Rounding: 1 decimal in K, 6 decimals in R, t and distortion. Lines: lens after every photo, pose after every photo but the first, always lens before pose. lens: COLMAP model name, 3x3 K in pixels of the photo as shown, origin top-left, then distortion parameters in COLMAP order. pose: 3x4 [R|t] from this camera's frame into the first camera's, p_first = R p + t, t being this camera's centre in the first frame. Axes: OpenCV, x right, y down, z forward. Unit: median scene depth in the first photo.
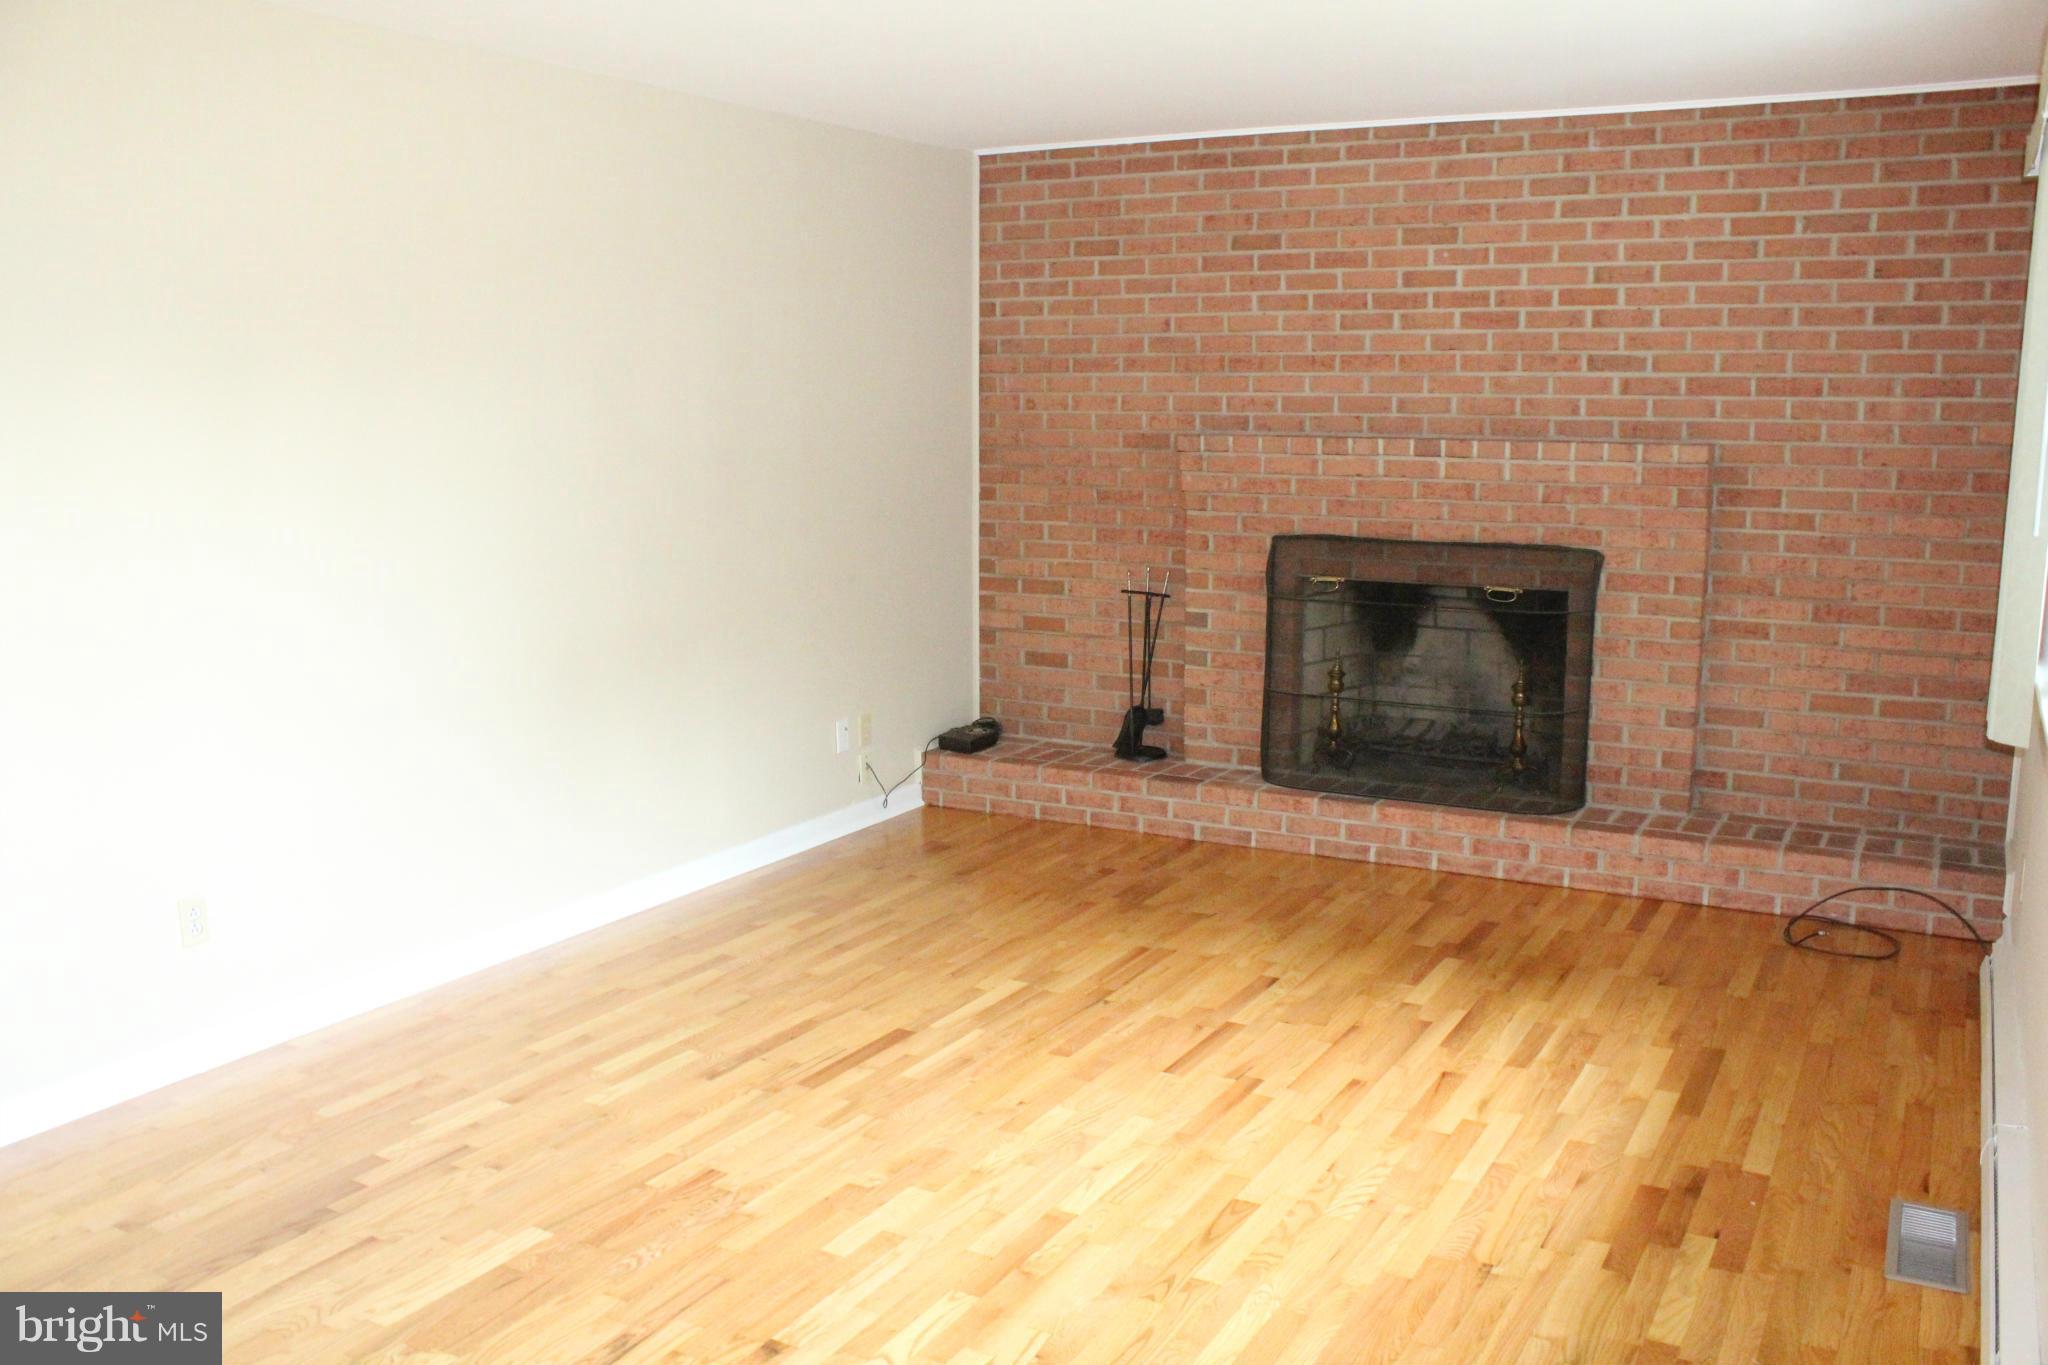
lens RADIAL K [[1702.4, 0, 1048.6], [0, 1702.4, 677.2], [0, 0, 1]] dist [-0.172638, 0.156864]
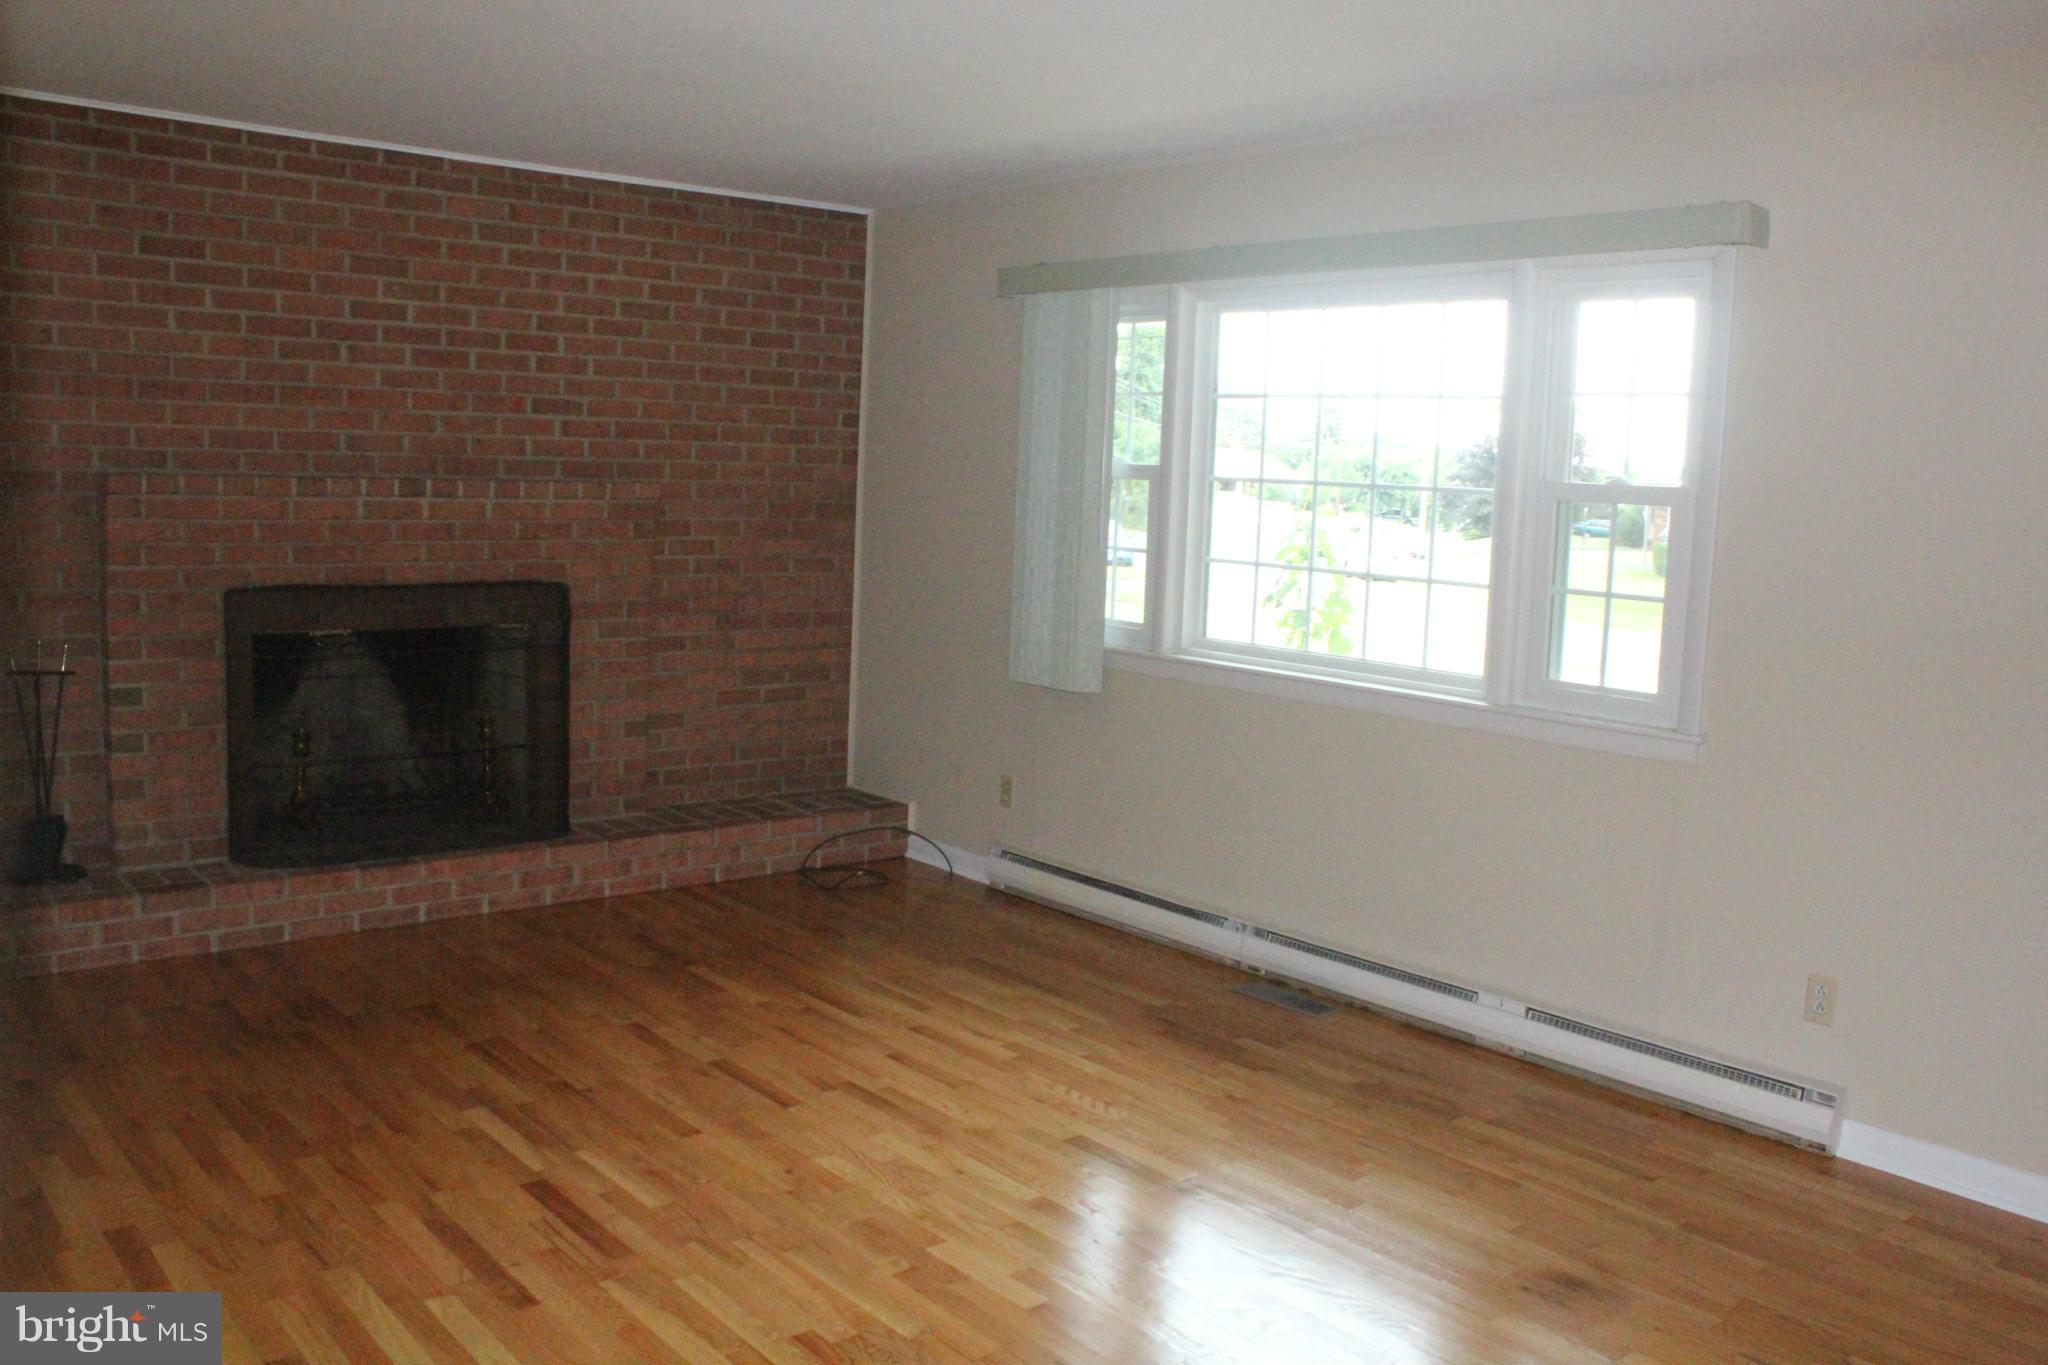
lens RADIAL K [[1702.4, 0, 1048.6], [0, 1702.4, 677.2], [0, 0, 1]] dist [-0.172638, 0.156864]
pose [[0.341183, -0.099846, 0.934679, -0.568072], [0.112270, 0.991553, 0.064940, -0.050493], [-0.933268, 0.082780, 0.349511, 0.341748]]
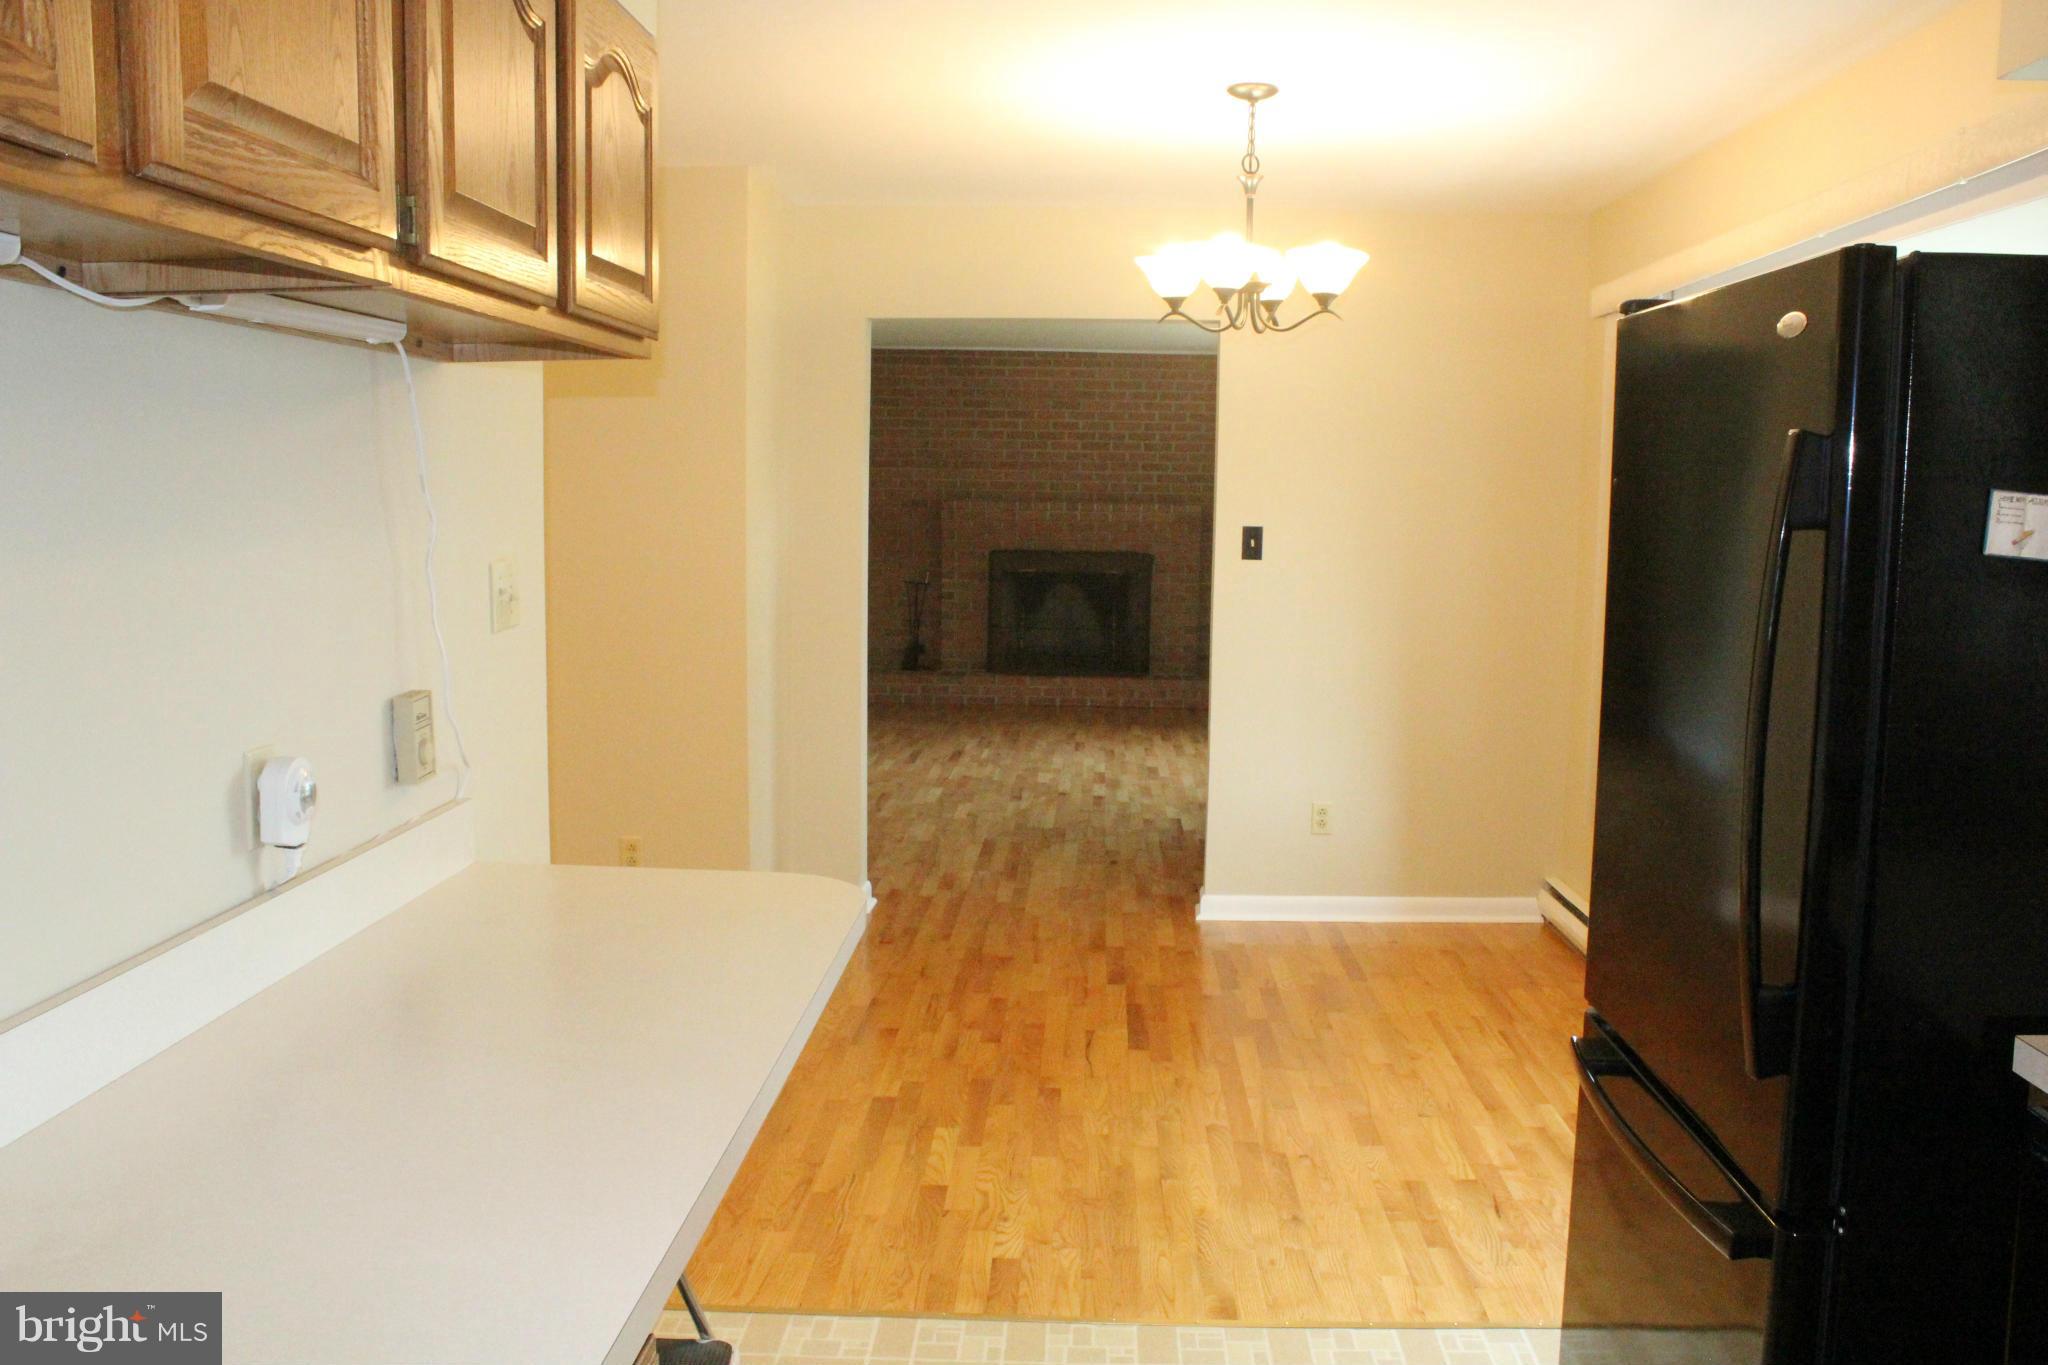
lens RADIAL K [[1702.4, 0, 1048.6], [0, 1702.4, 677.2], [0, 0, 1]] dist [-0.172638, 0.156864]
pose [[0.887297, -0.037567, 0.459666, -0.801118], [0.057987, 0.997855, -0.030381, 0.141613], [-0.457538, 0.053611, 0.887572, -0.875562]]
